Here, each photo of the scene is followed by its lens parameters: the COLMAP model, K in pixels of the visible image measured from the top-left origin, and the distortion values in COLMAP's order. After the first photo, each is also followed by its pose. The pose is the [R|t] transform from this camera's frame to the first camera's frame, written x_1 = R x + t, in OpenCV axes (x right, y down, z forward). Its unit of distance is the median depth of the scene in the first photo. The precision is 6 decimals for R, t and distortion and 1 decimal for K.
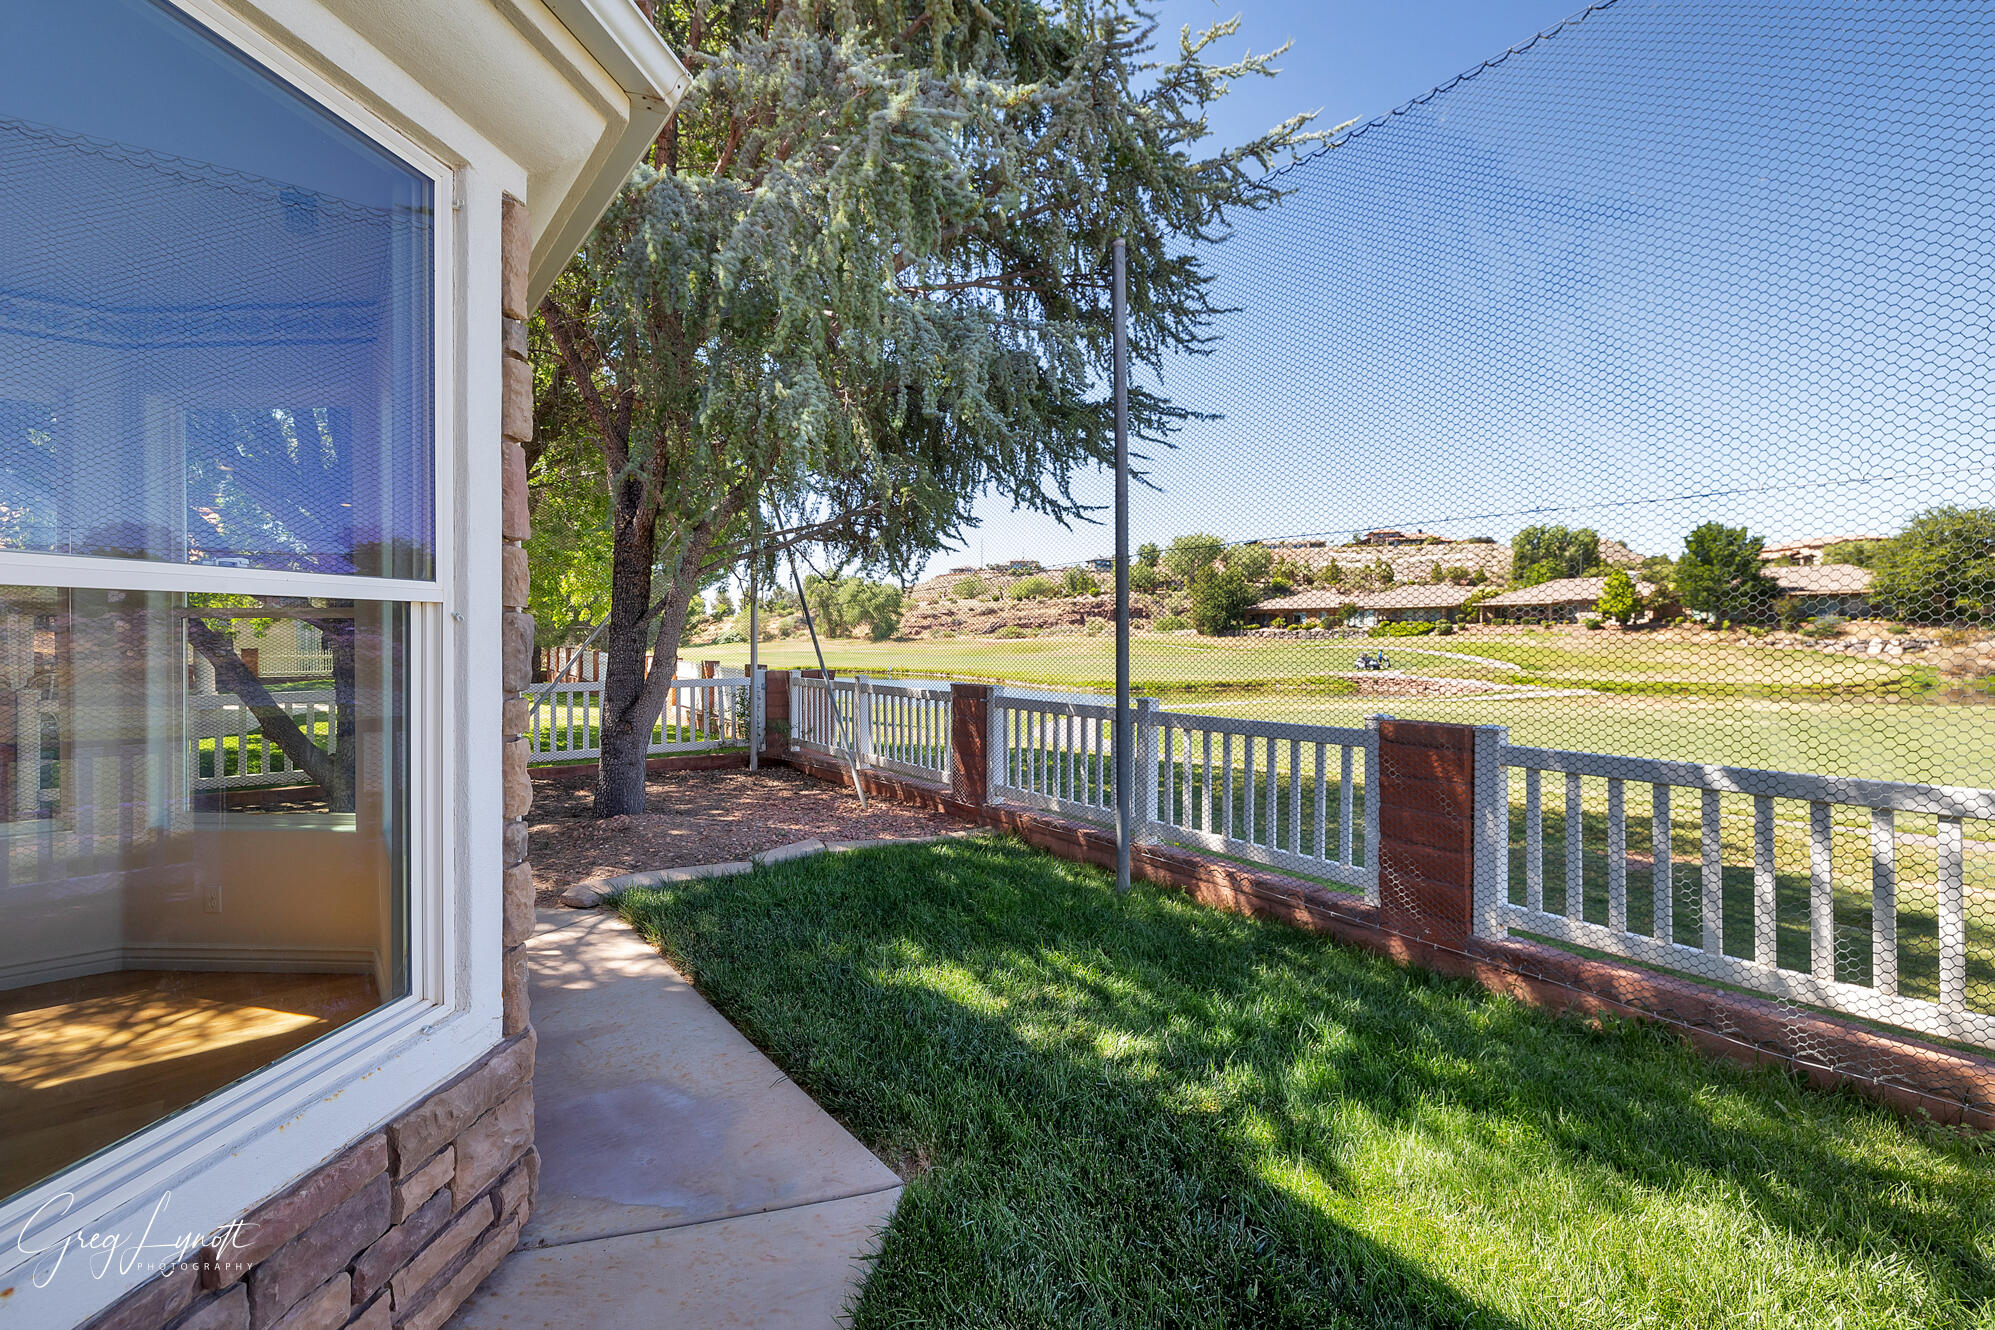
lens RADIAL K [[871.3, 0, 1013.3], [0, 871.3, 642.3], [0, 0, 1]] dist [-0.000098, 0.000336]
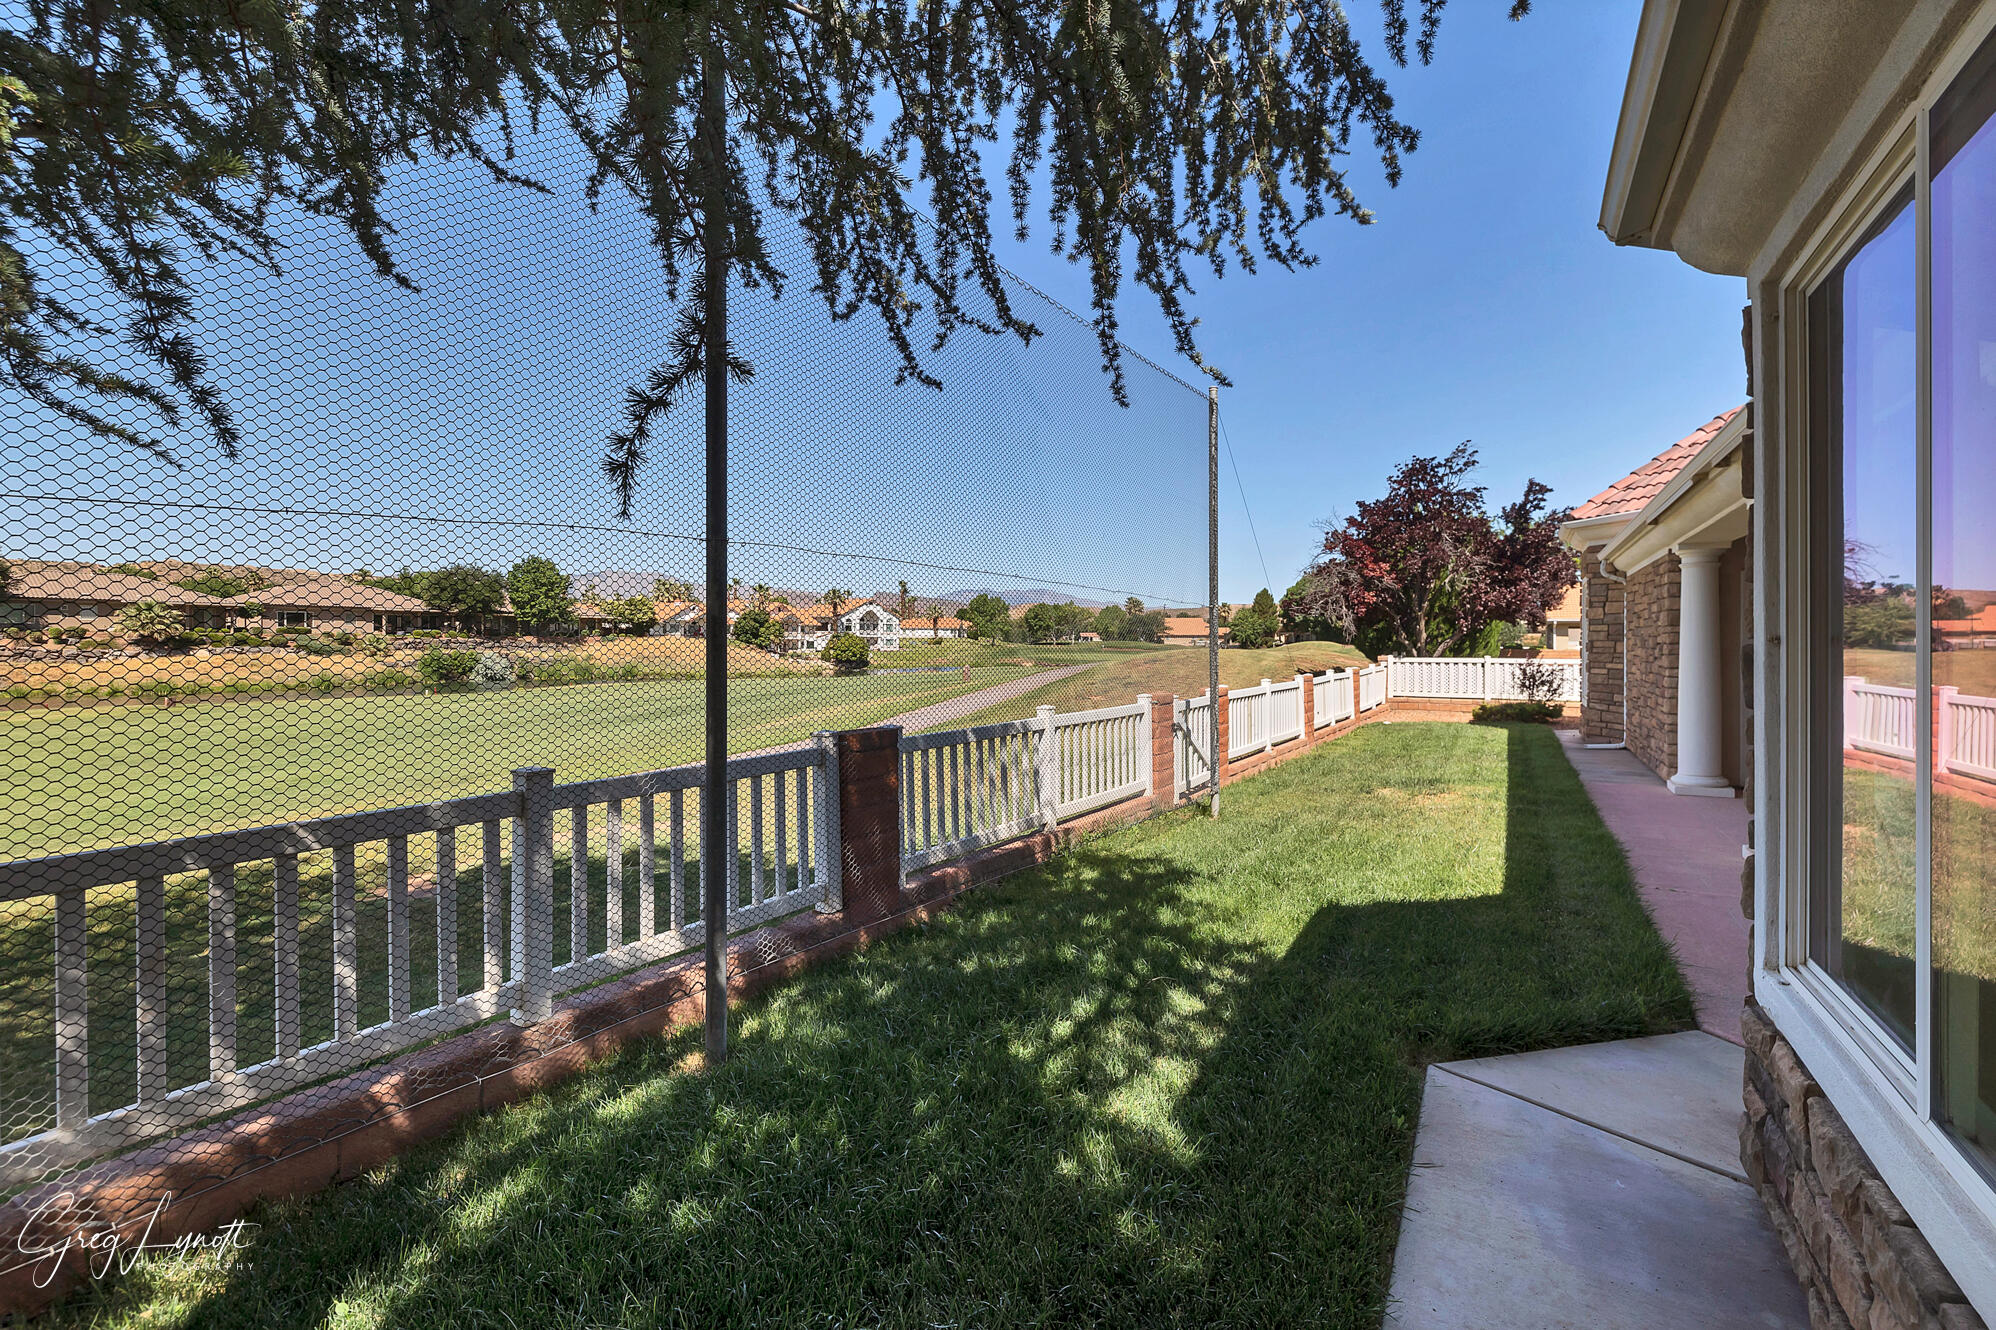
lens RADIAL K [[890.8, 0, 998.0], [0, 890.8, 665.0], [0, 0, 1]] dist [0.000439, 0.000129]
pose [[-0.358962, 0.014008, 0.933247, -0.602155], [0.045946, 0.998940, 0.002678, 0.012326], [-0.932221, 0.043840, -0.359225, 1.130715]]
